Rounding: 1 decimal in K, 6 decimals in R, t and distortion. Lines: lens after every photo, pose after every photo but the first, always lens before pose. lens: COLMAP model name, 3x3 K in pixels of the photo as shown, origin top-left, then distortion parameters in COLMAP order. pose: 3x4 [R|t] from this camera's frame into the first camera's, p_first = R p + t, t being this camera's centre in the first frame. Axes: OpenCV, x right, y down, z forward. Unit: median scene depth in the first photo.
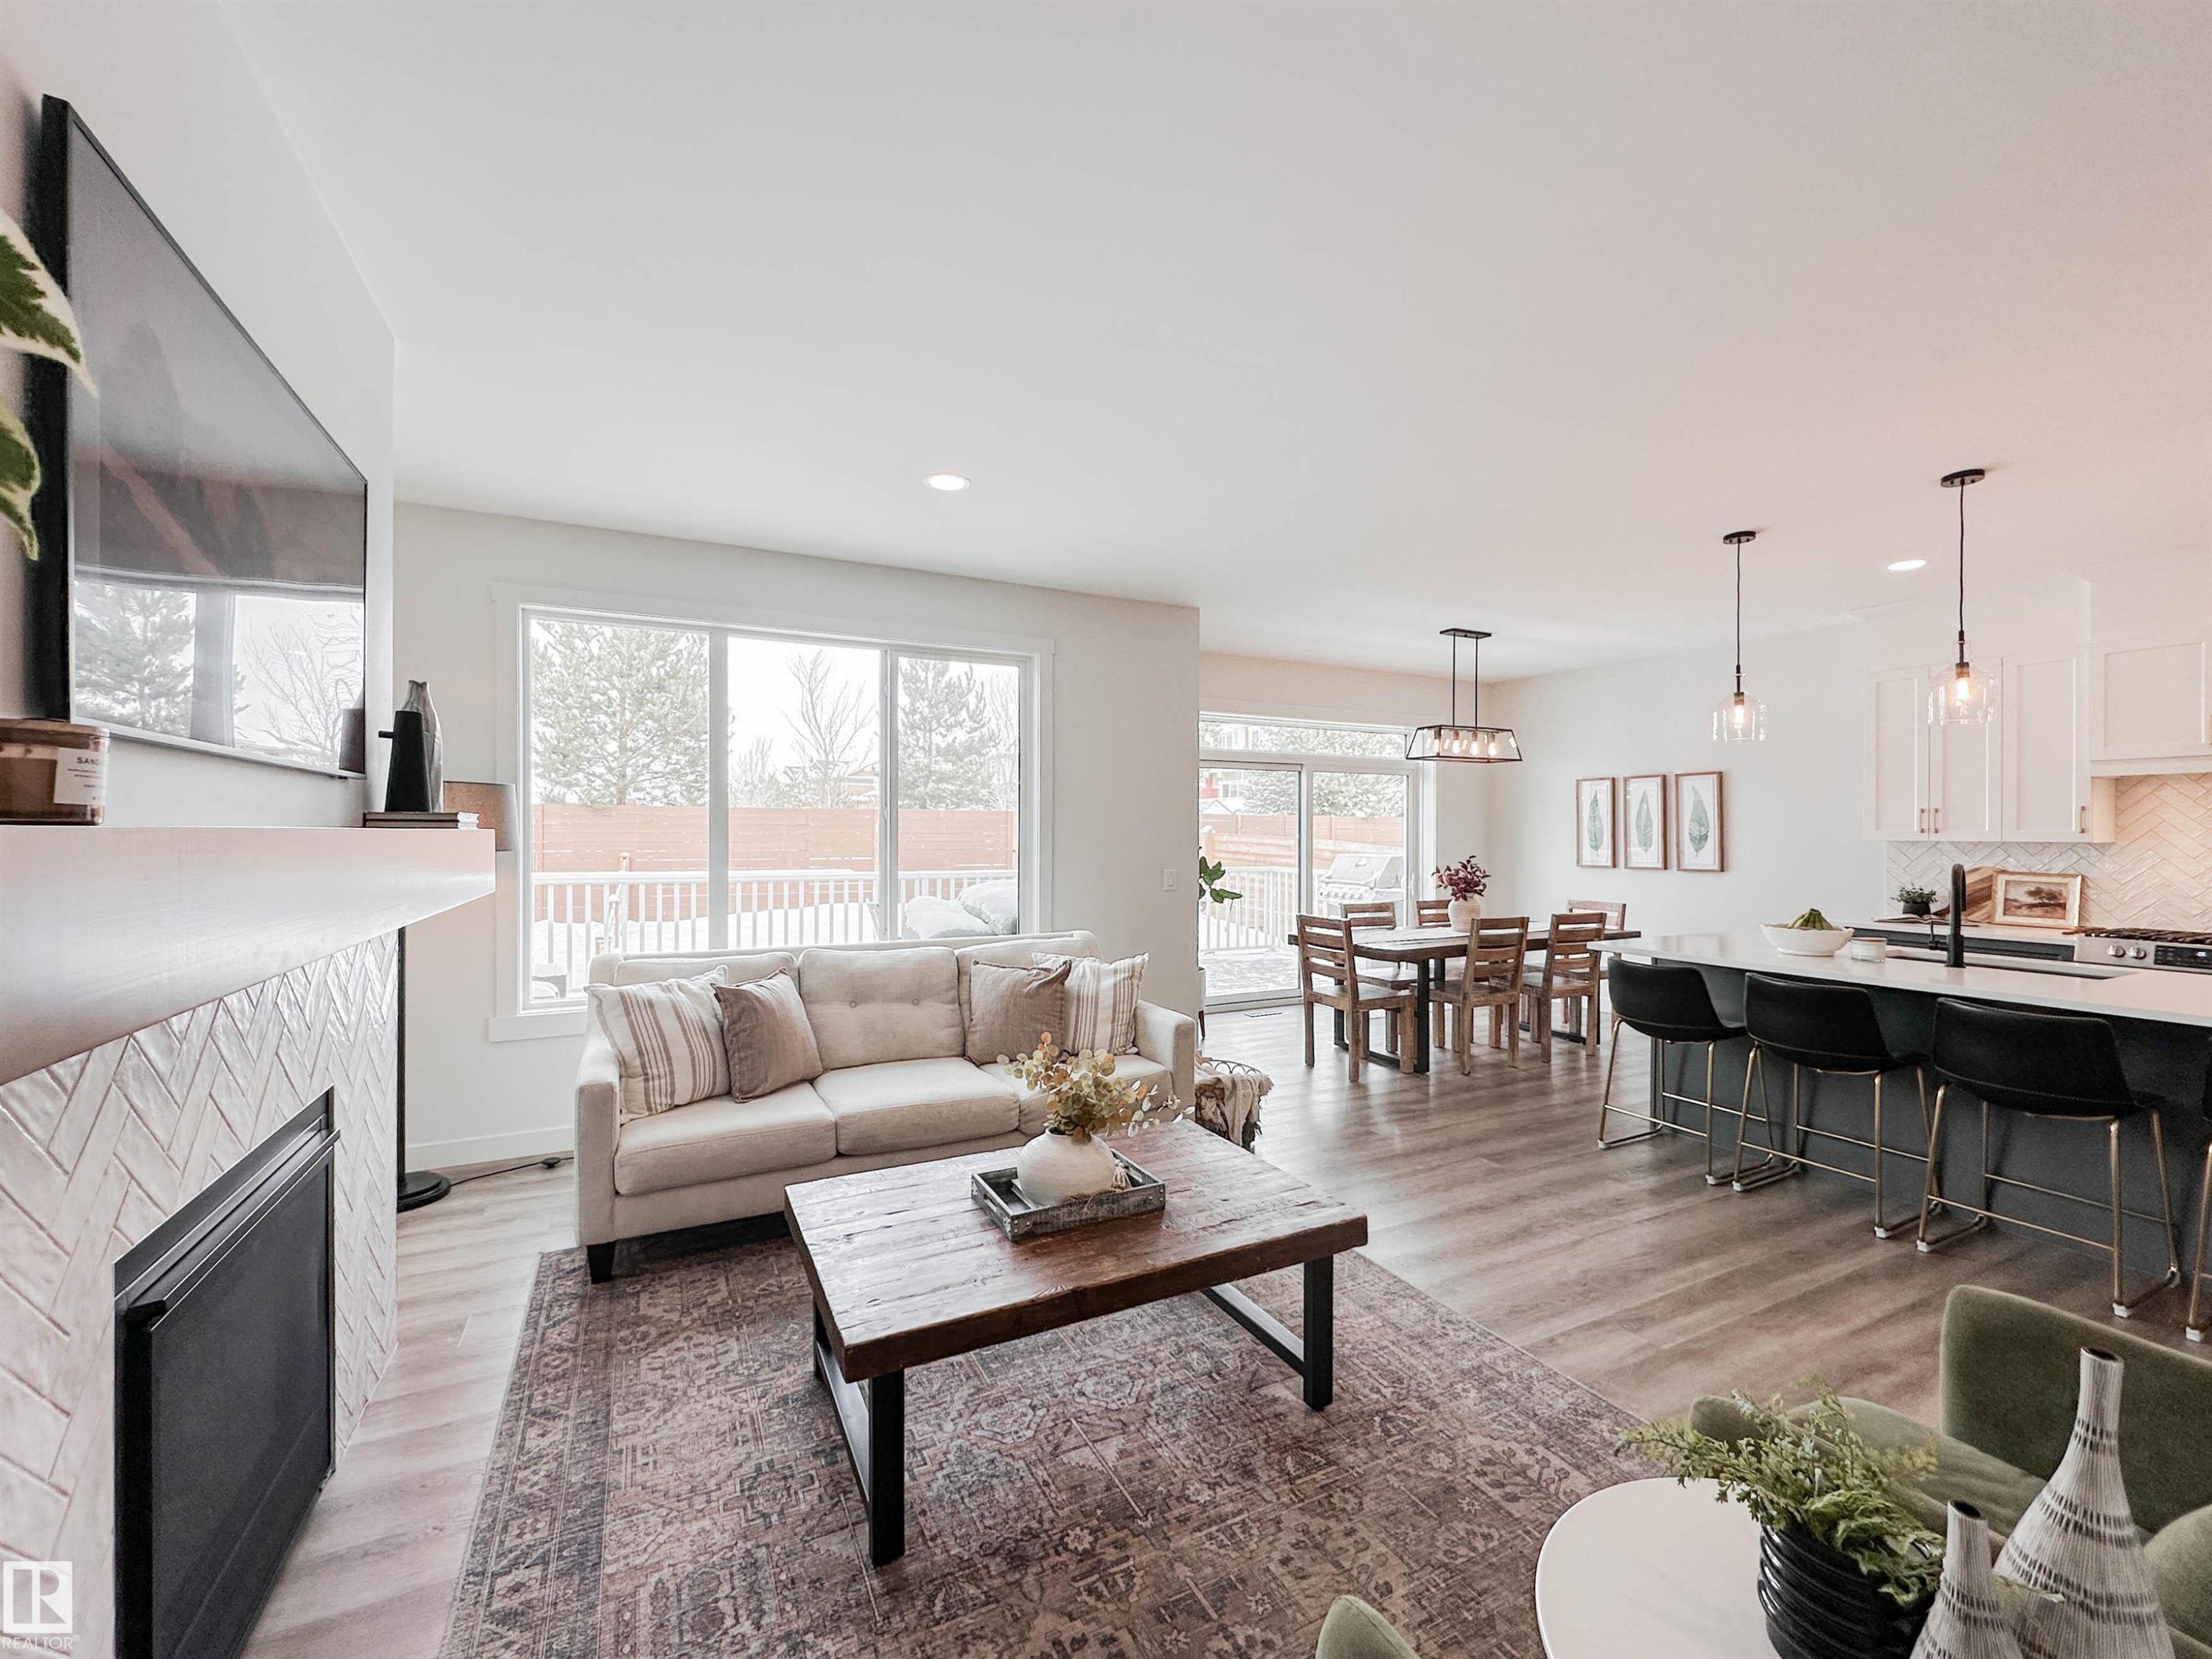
lens RADIAL K [[896.6, 0, 1096.5], [0, 896.6, 828.6], [0, 0, 1]] dist [-0.004605, 0.000735]
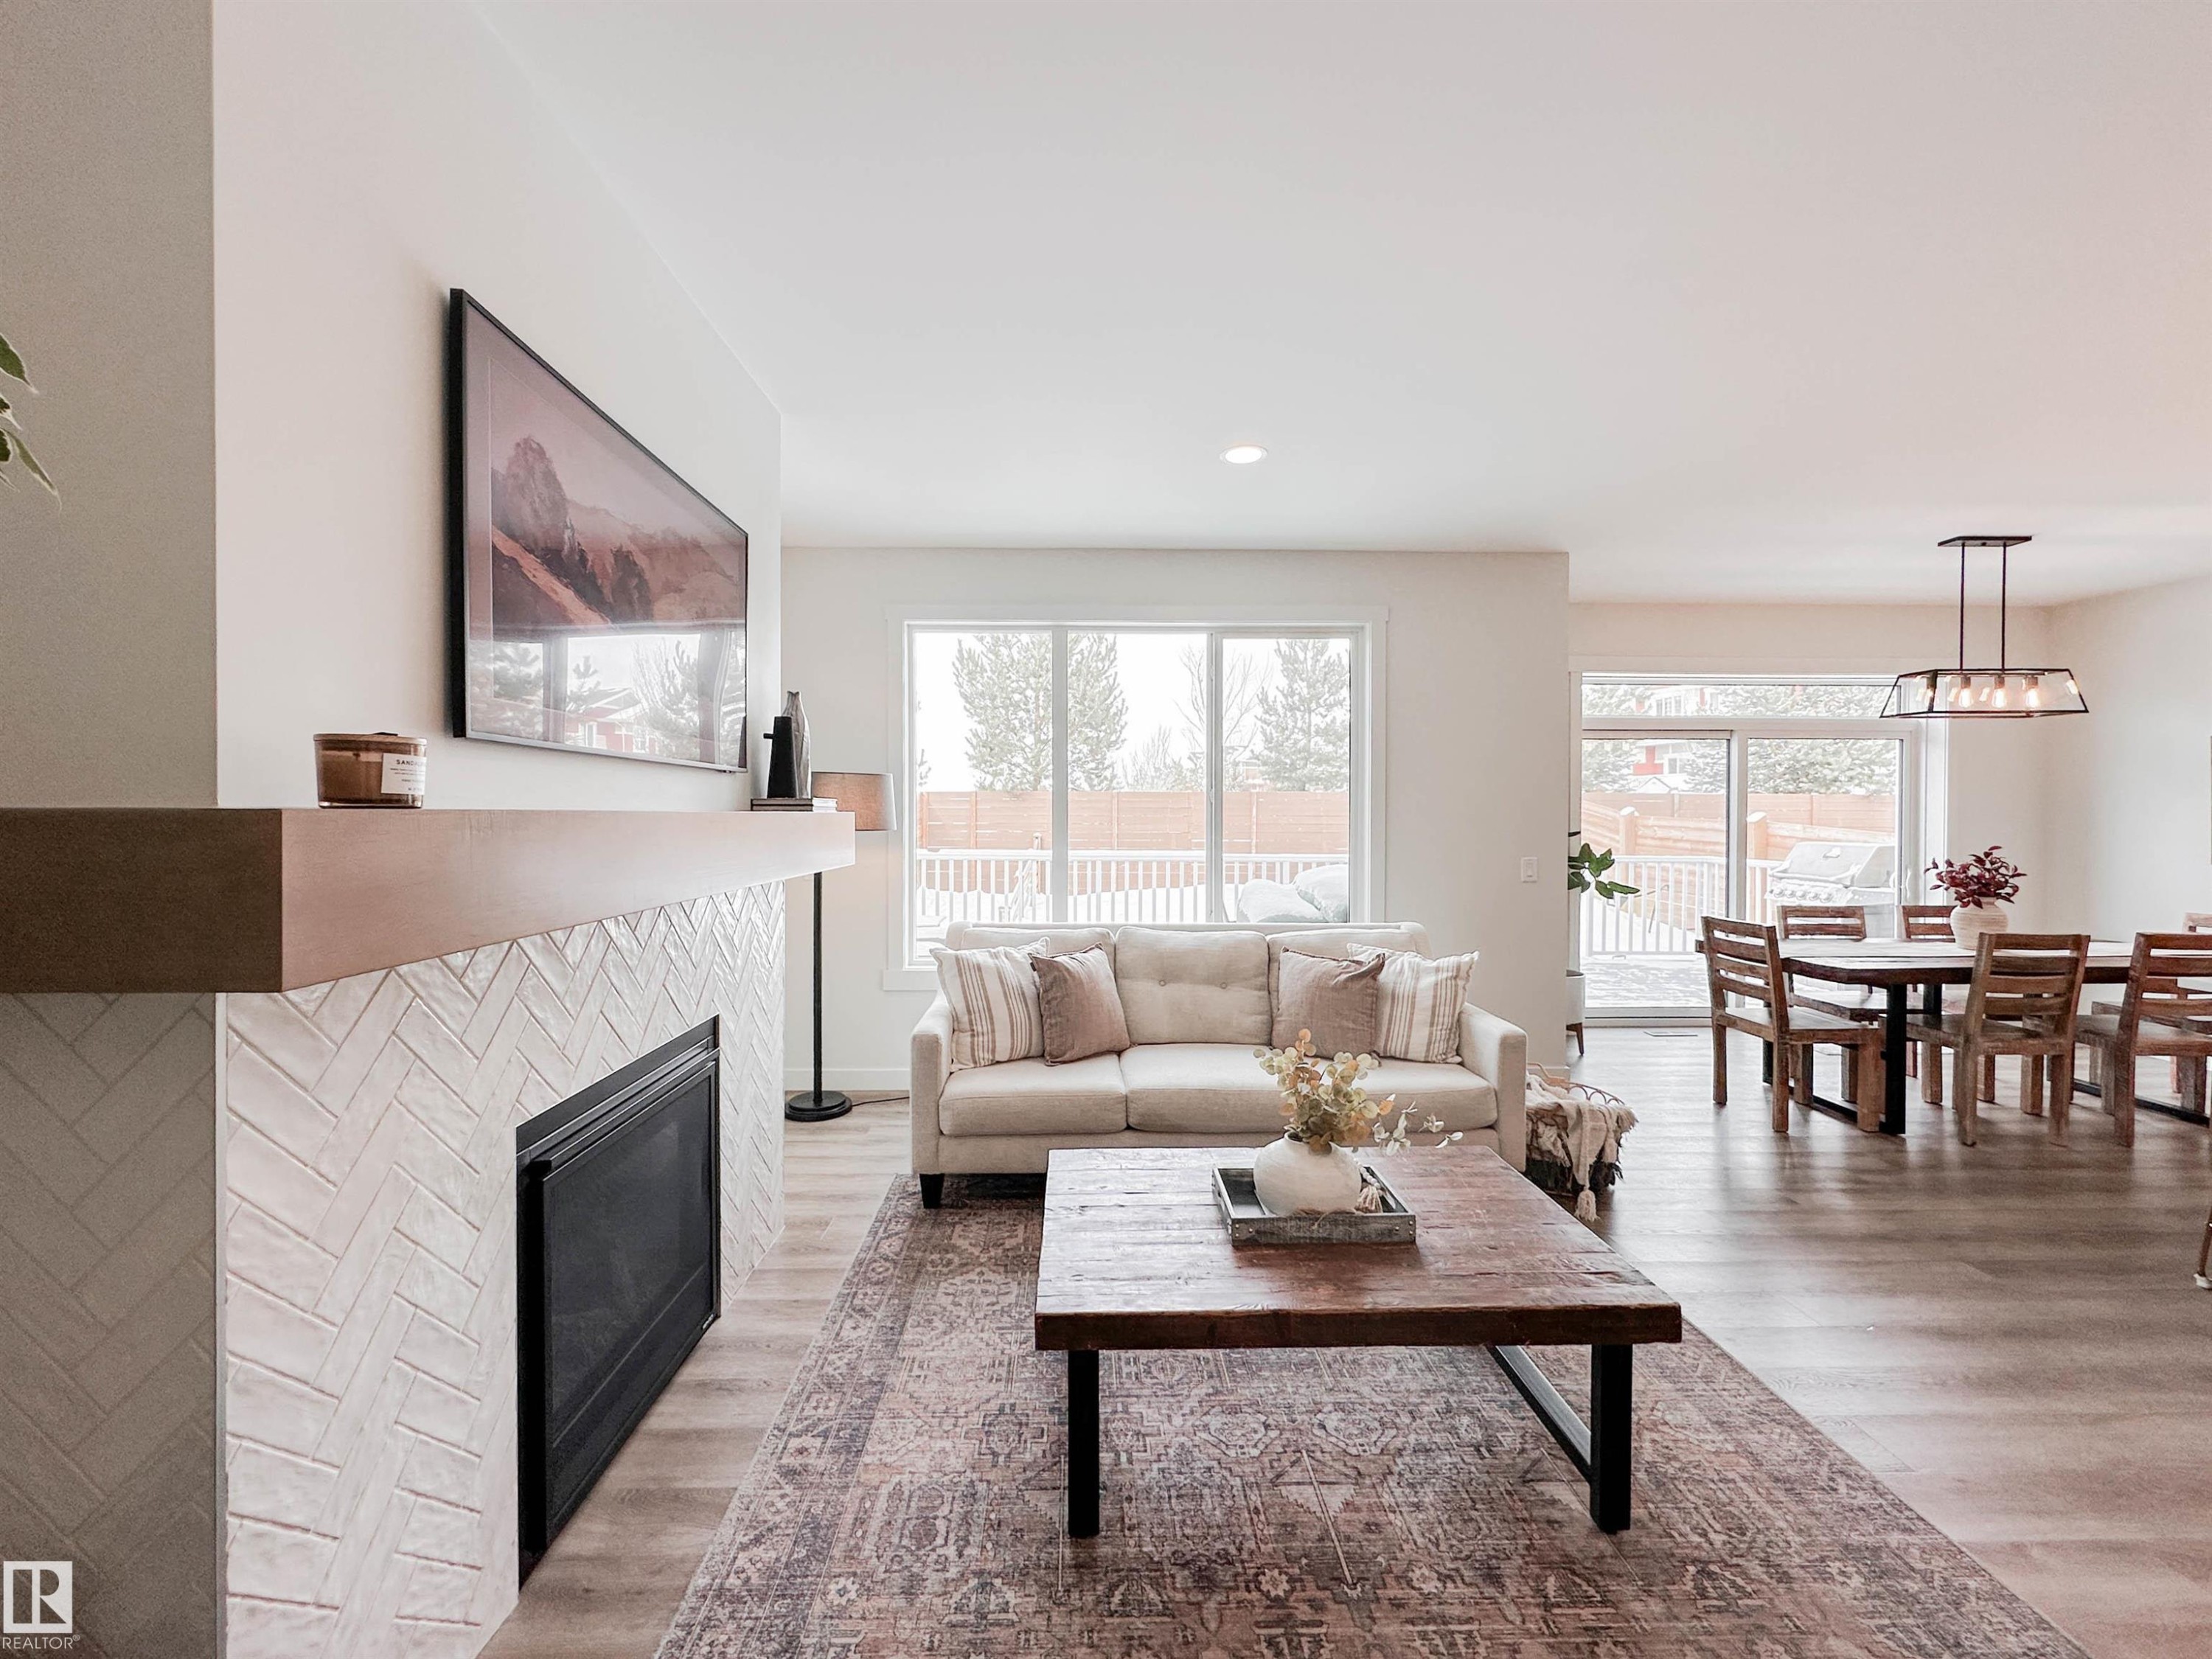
lens RADIAL K [[896.6, 0, 1079.7], [0, 896.6, 817.0], [0, 0, 1]] dist [-0.004605, 0.000735]
pose [[0.904137, 0.001224, -0.427240, 0.071678], [0.001609, 0.999979, 0.006269, 0.000319], [0.427239, -0.006355, 0.904116, 0.033102]]
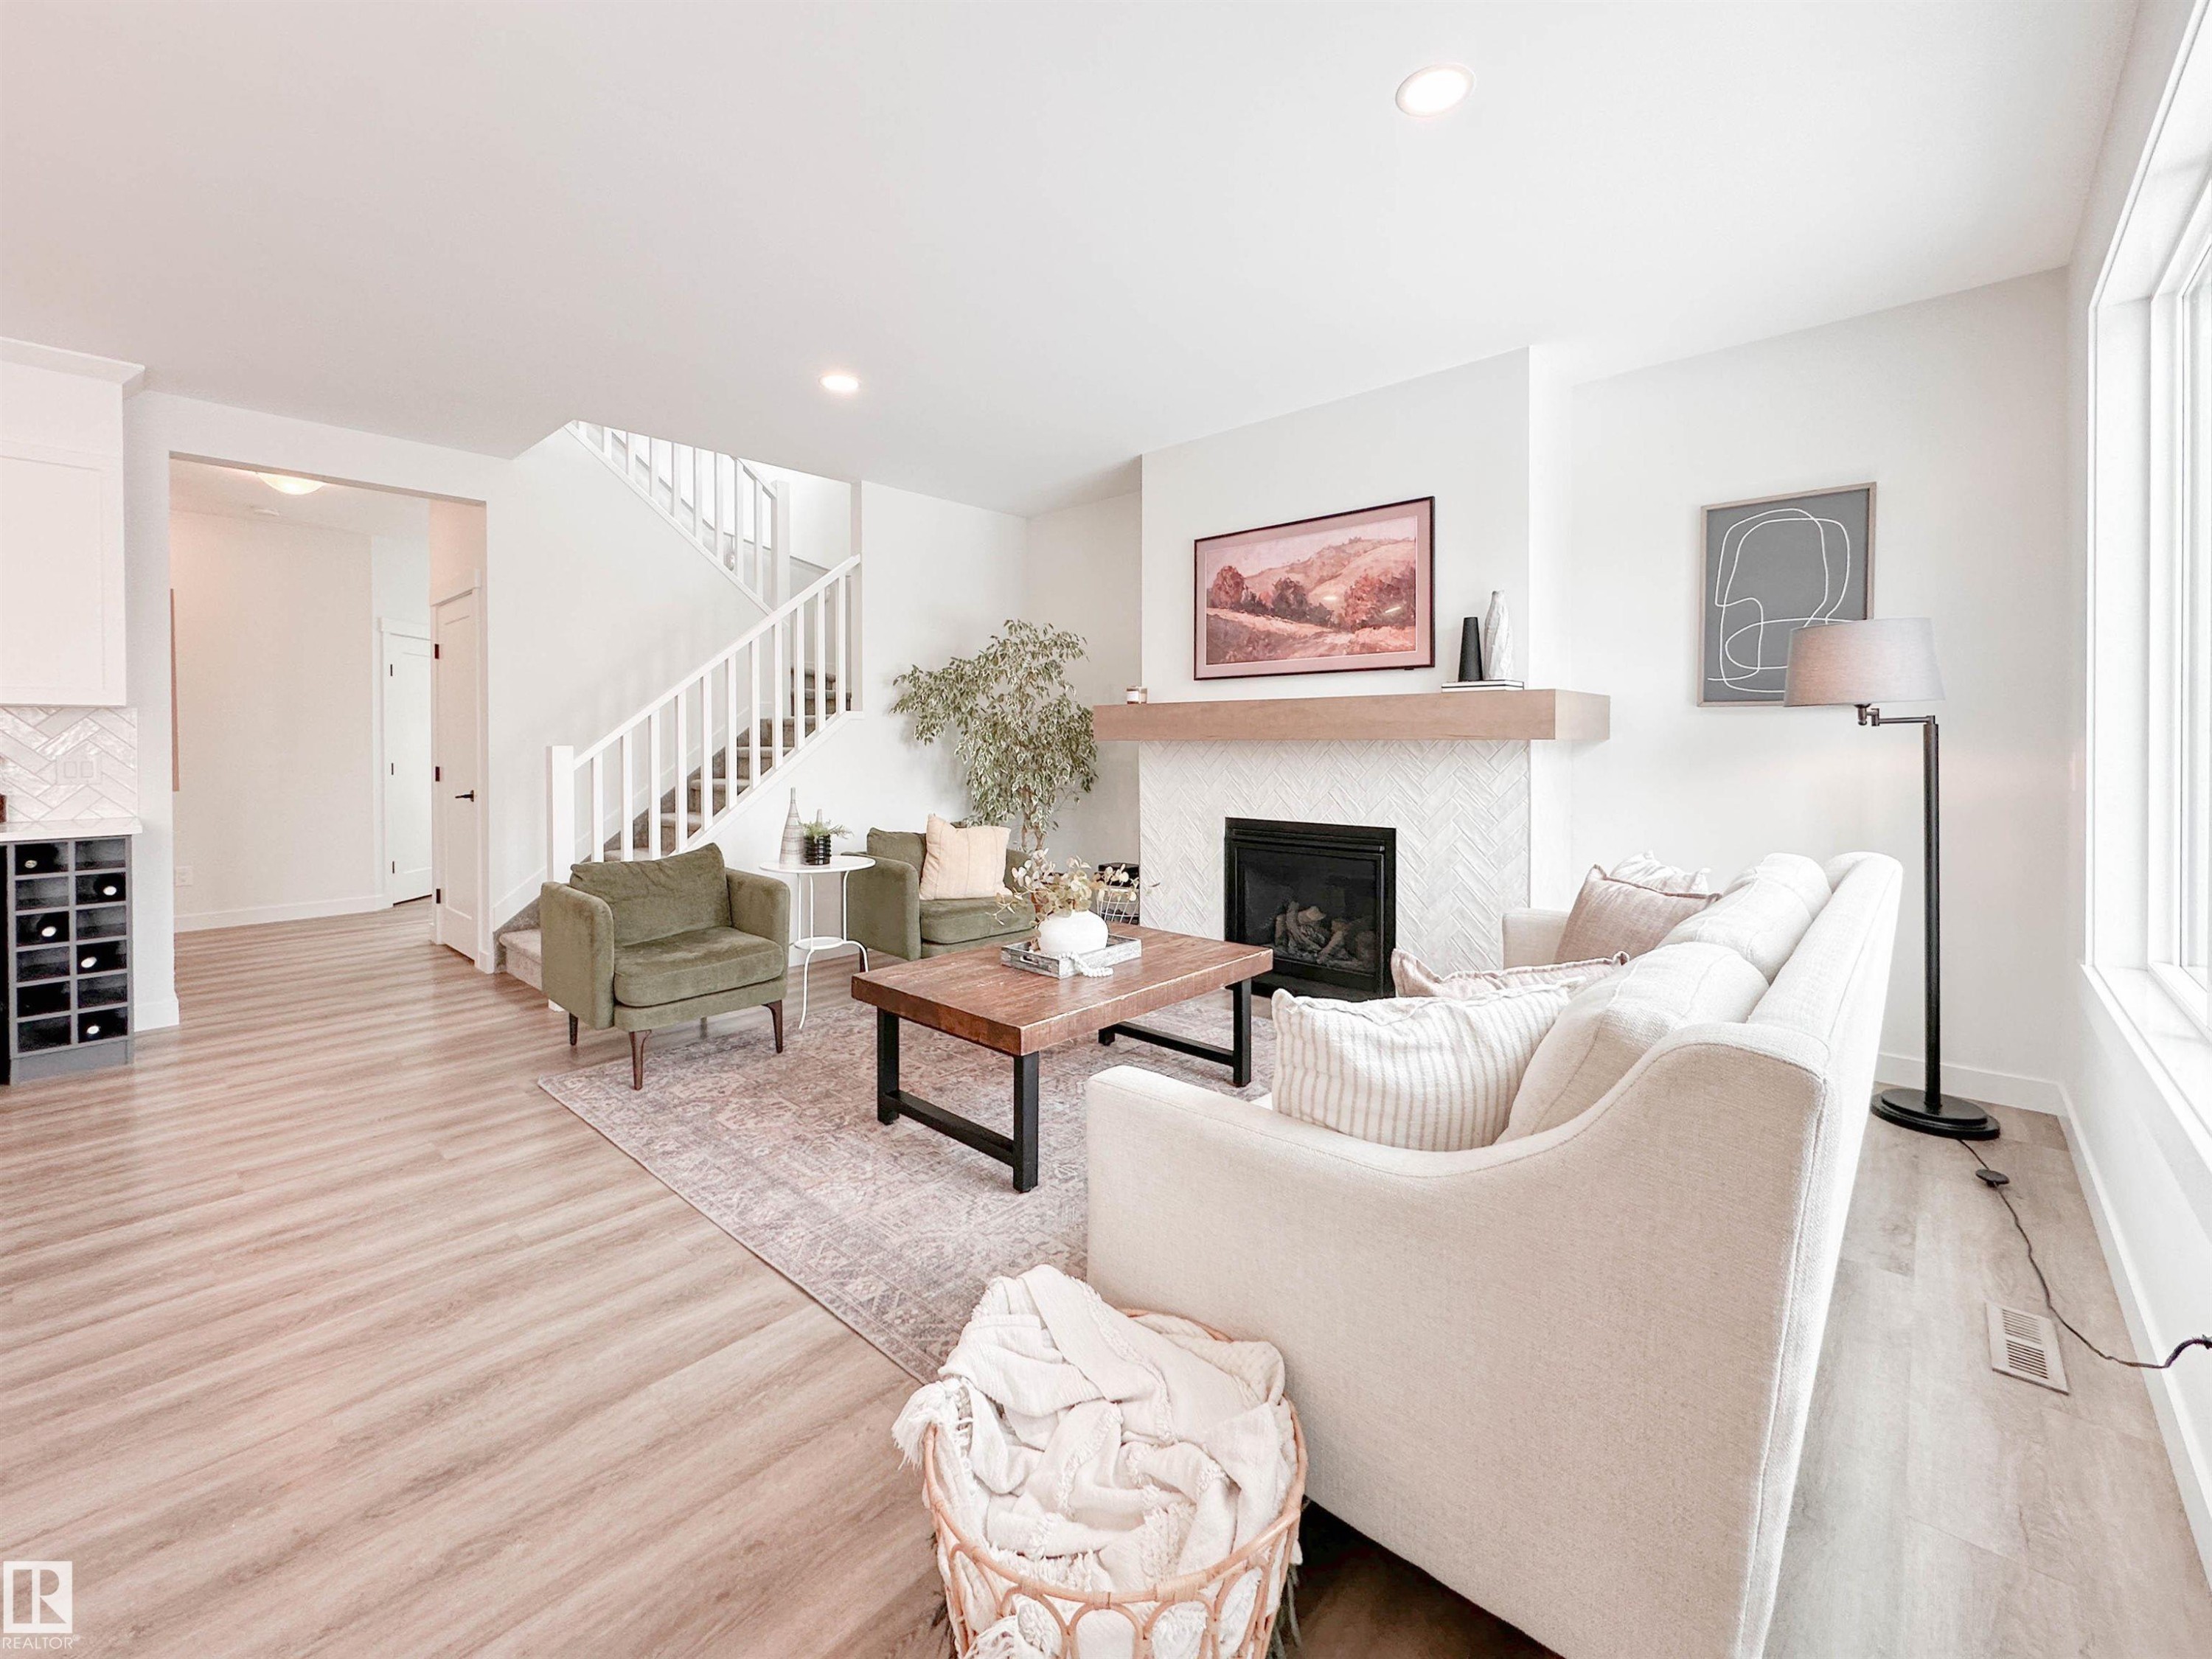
lens RADIAL K [[896.6, 0, 1090.4], [0, 896.6, 762.2], [0, 0, 1]] dist [-0.004605, 0.000735]
pose [[-0.936339, 0.008779, -0.350986, 0.197385], [0.000094, 0.999694, 0.024754, 0.038046], [0.351096, 0.023145, -0.936053, 1.068896]]
